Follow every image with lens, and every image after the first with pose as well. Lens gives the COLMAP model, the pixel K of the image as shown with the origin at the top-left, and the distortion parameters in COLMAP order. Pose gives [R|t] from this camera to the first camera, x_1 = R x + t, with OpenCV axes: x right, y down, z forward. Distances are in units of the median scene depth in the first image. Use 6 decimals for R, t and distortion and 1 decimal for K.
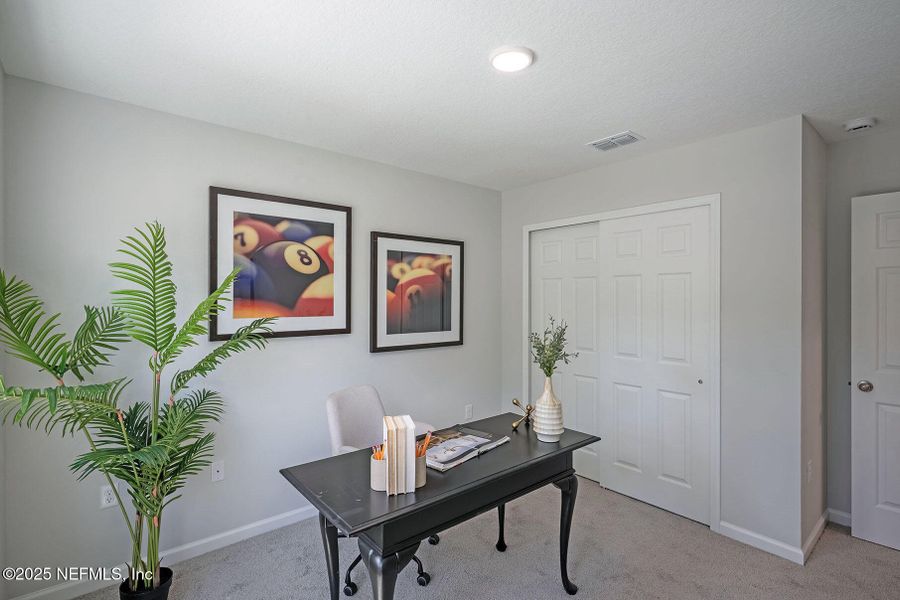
lens RADIAL K [[436.7, 0, 450.1], [0, 436.7, 299.8], [0, 0, 1]] dist [0.005468, 0.001315]
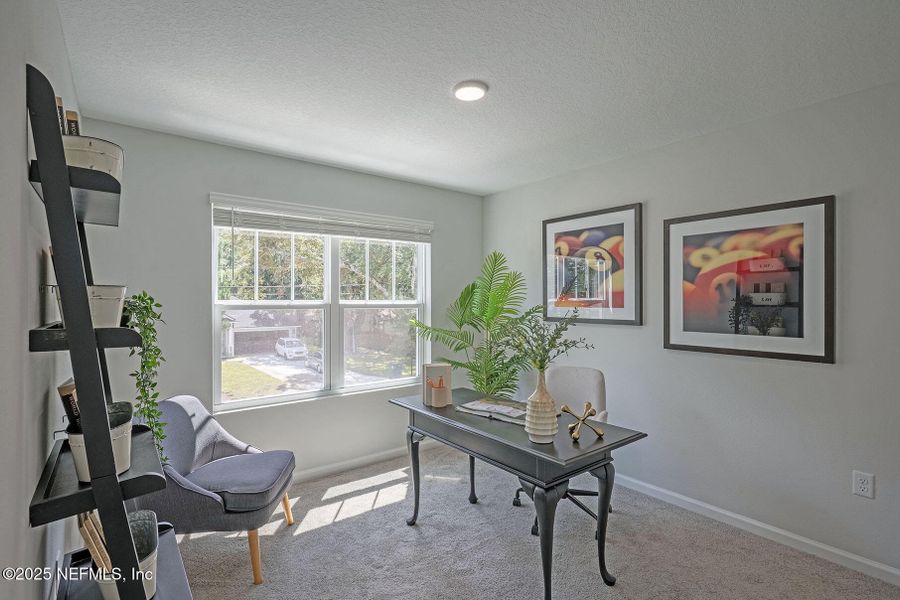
lens RADIAL K [[436.7, 0, 449.0], [0, 436.7, 300.8], [0, 0, 1]] dist [0.005468, 0.001315]
pose [[-0.046545, 0.003415, -0.998910, 0.784733], [0.000499, 0.999994, 0.003396, 0.014643], [0.998916, -0.000340, -0.046546, 0.574099]]
